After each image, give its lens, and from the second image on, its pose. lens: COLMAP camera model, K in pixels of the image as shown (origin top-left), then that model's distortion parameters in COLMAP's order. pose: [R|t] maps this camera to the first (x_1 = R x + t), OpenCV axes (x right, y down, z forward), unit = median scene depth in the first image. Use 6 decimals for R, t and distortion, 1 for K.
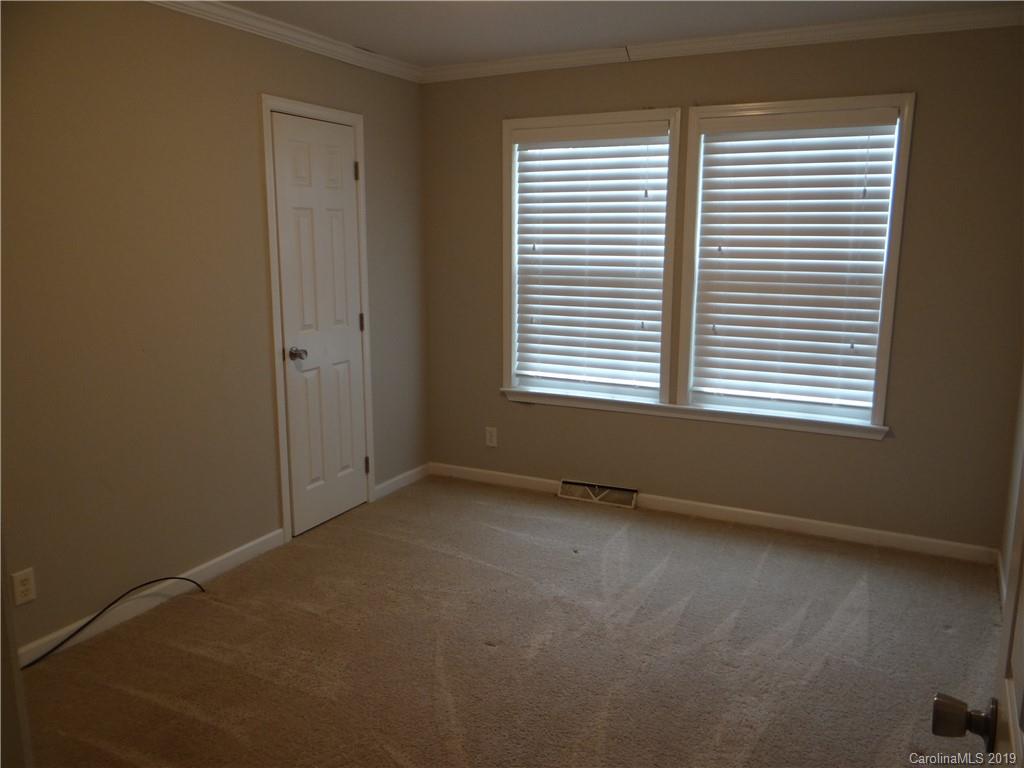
lens RADIAL K [[819.8, 0, 530.4], [0, 819.8, 360.0], [0, 0, 1]] dist [0.001842, 0.019002]
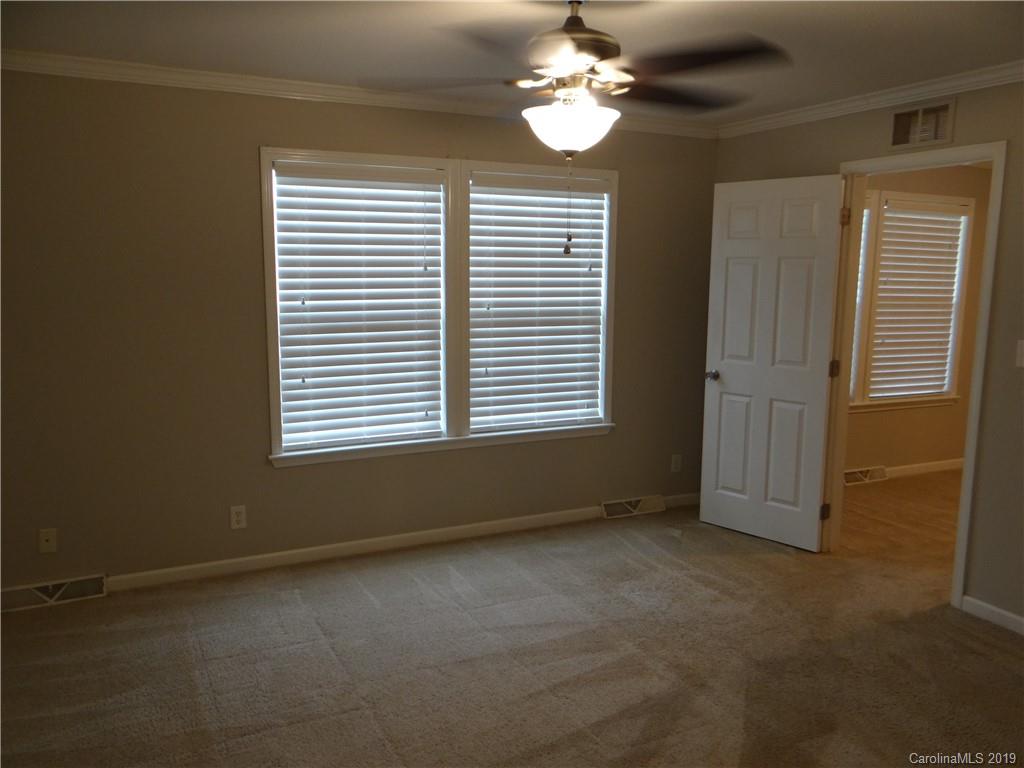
lens RADIAL K [[819.8, 0, 508.9], [0, 819.8, 382.4], [0, 0, 1]] dist [0.001842, 0.019002]
pose [[0.605312, -0.107756, 0.788661, -0.589590], [0.124023, 0.991462, 0.040275, -0.048368], [-0.786267, 0.073433, 0.613508, 0.282793]]
